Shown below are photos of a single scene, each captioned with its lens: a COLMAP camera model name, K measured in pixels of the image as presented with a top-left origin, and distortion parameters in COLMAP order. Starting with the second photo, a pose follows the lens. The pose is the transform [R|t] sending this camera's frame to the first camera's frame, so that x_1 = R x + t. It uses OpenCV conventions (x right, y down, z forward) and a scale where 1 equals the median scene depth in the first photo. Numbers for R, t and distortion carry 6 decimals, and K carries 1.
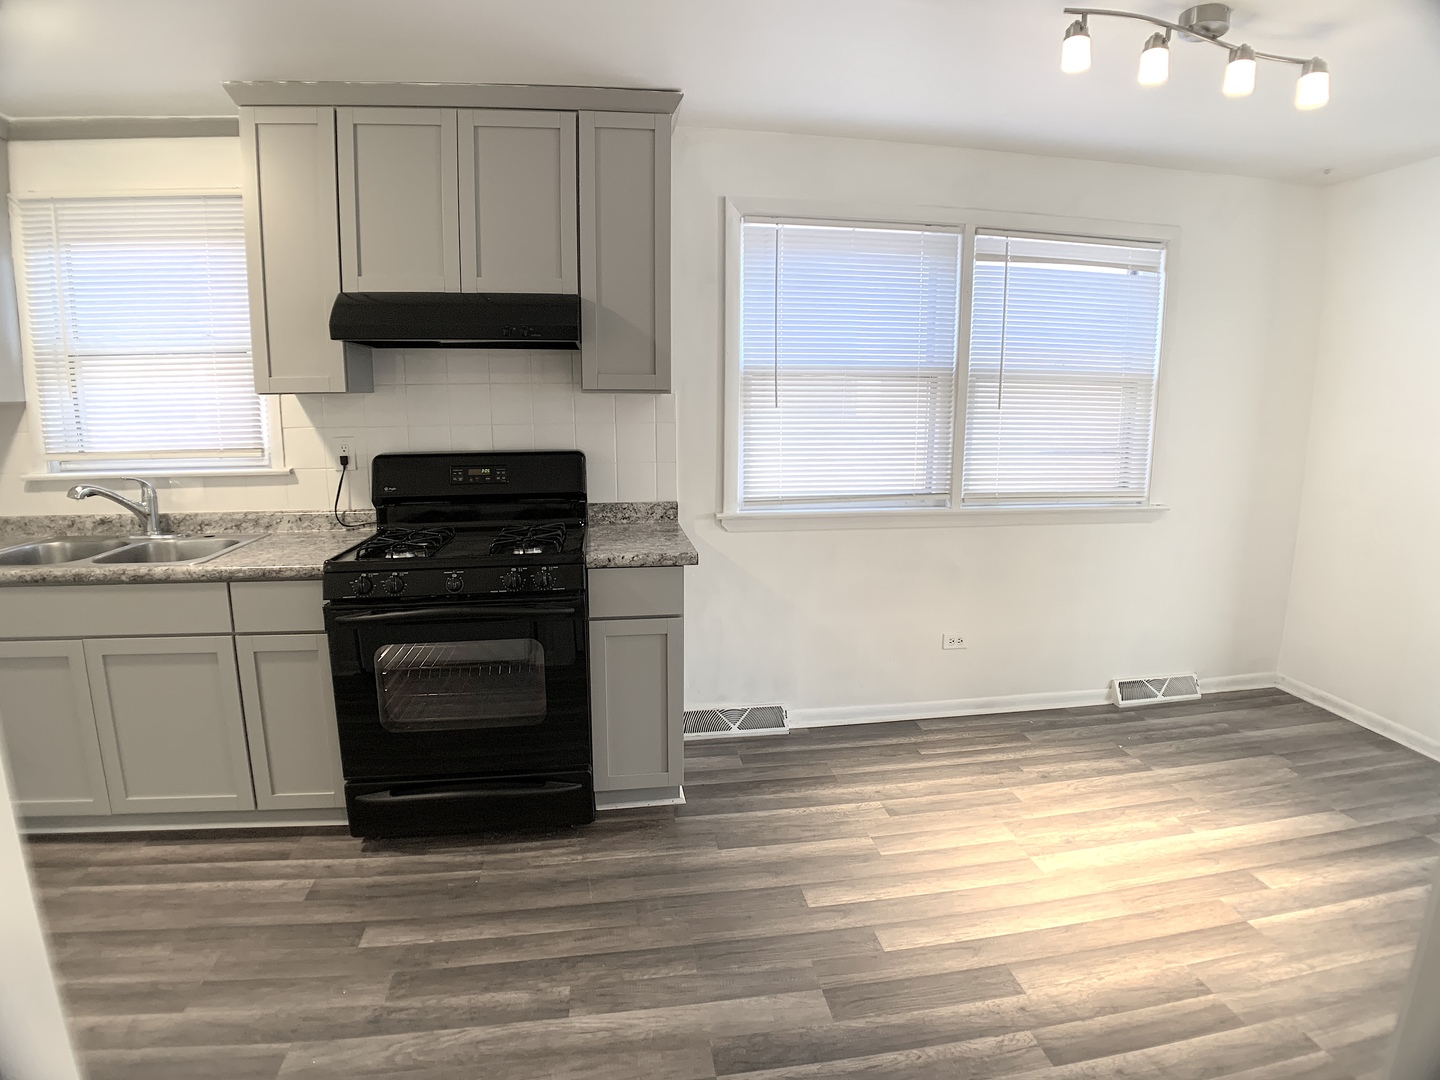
lens RADIAL K [[759.2, 0, 718.4], [0, 759.2, 521.9], [0, 0, 1]] dist [-0.096480, 0.017230]
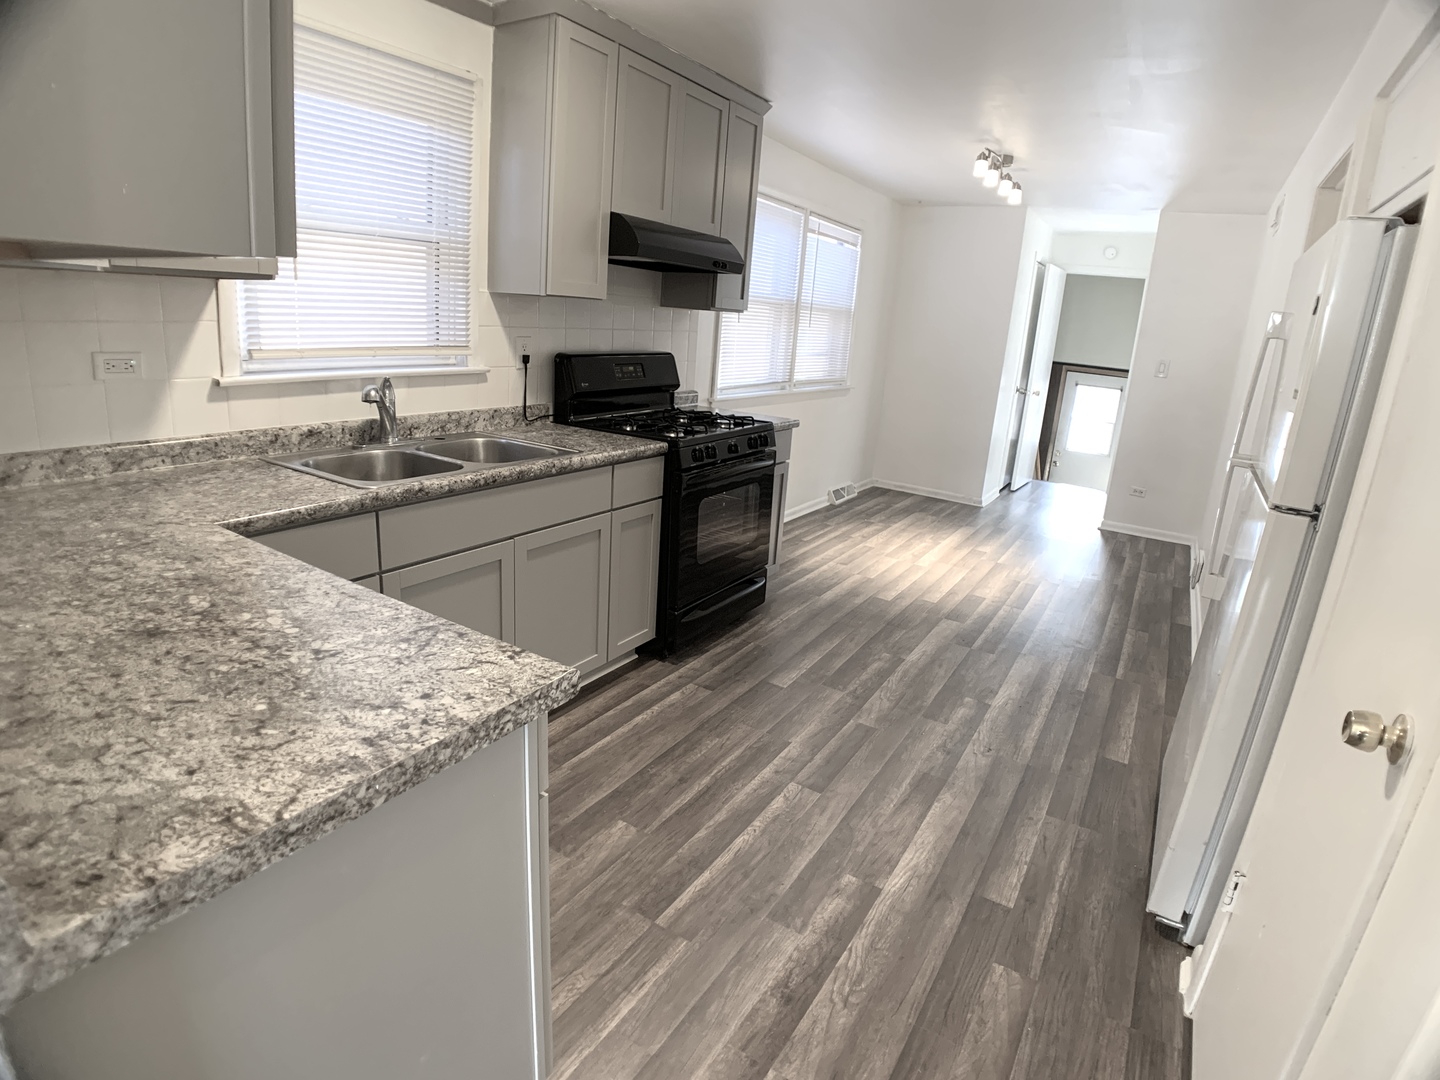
lens RADIAL K [[755.6, 0, 718.6], [0, 755.6, 531.3], [0, 0, 1]] dist [-0.079687, 0.004117]
pose [[0.650983, -0.168175, 0.740229, -1.381469], [0.058252, 0.983342, 0.172180, -0.009482], [-0.756854, -0.068966, 0.649935, 0.083945]]
